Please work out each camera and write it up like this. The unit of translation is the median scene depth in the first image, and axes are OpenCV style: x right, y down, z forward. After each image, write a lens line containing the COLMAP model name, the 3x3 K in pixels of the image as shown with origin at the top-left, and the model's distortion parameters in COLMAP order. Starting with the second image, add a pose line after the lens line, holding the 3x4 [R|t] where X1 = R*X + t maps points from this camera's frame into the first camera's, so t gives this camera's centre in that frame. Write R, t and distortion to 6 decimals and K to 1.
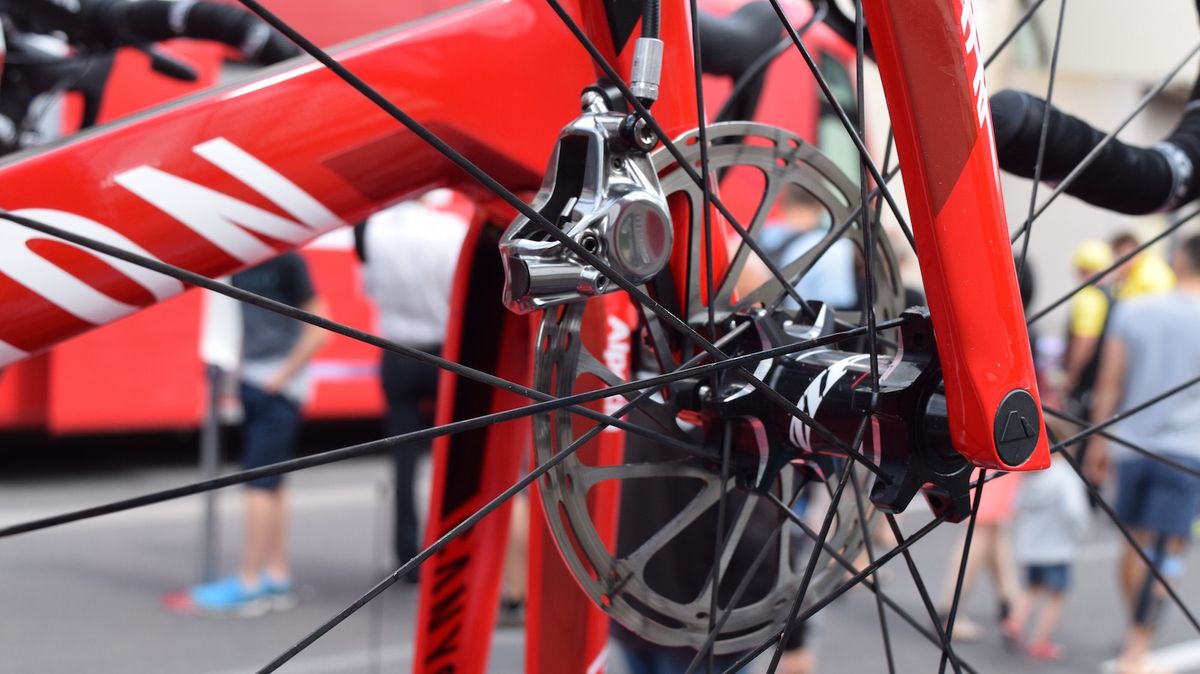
lens RADIAL K [[1469.8, 0, 599.3], [0, 1469.8, 339.3], [0, 0, 1]] dist [0.036803, 0.000000]
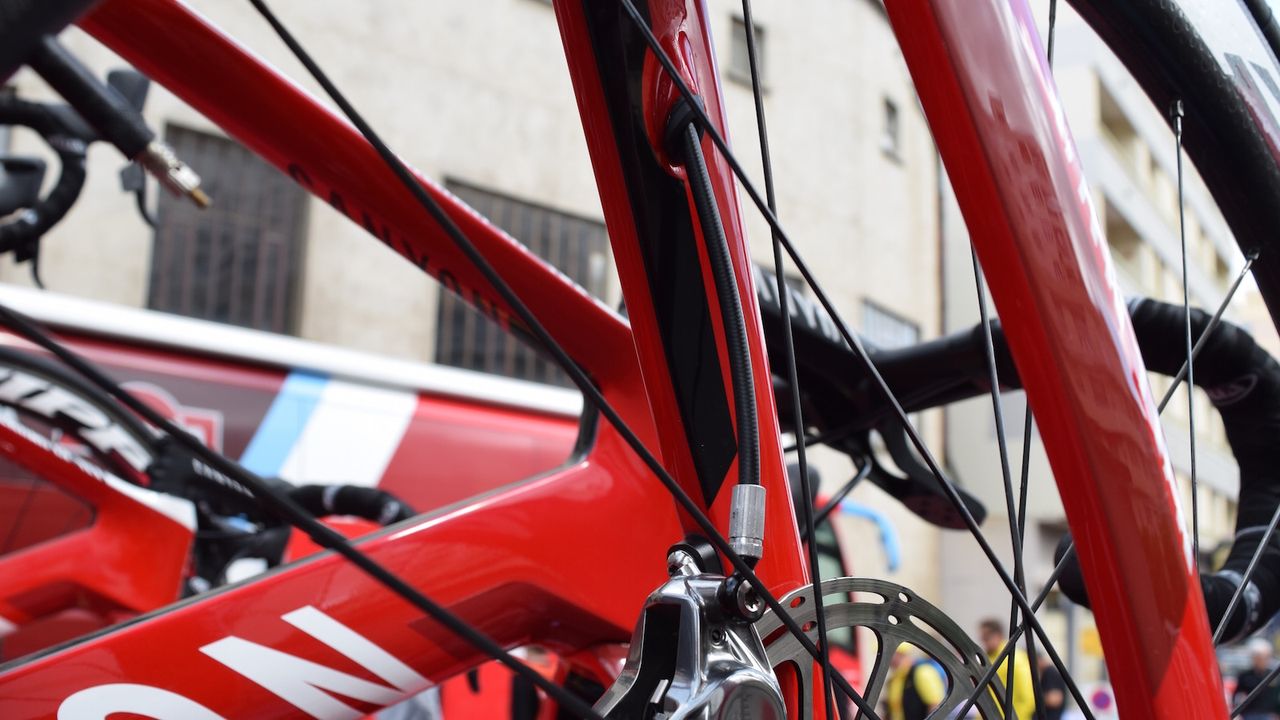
lens RADIAL K [[1070.7, 0, 640.8], [0, 1070.7, 362.6], [0, 0, 1]] dist [-0.029578, -0.003724]
pose [[0.998905, -0.045845, -0.009354, -0.017461], [0.040321, 0.944849, -0.325014, -0.071727], [0.023738, 0.324281, 0.945663, 0.383996]]
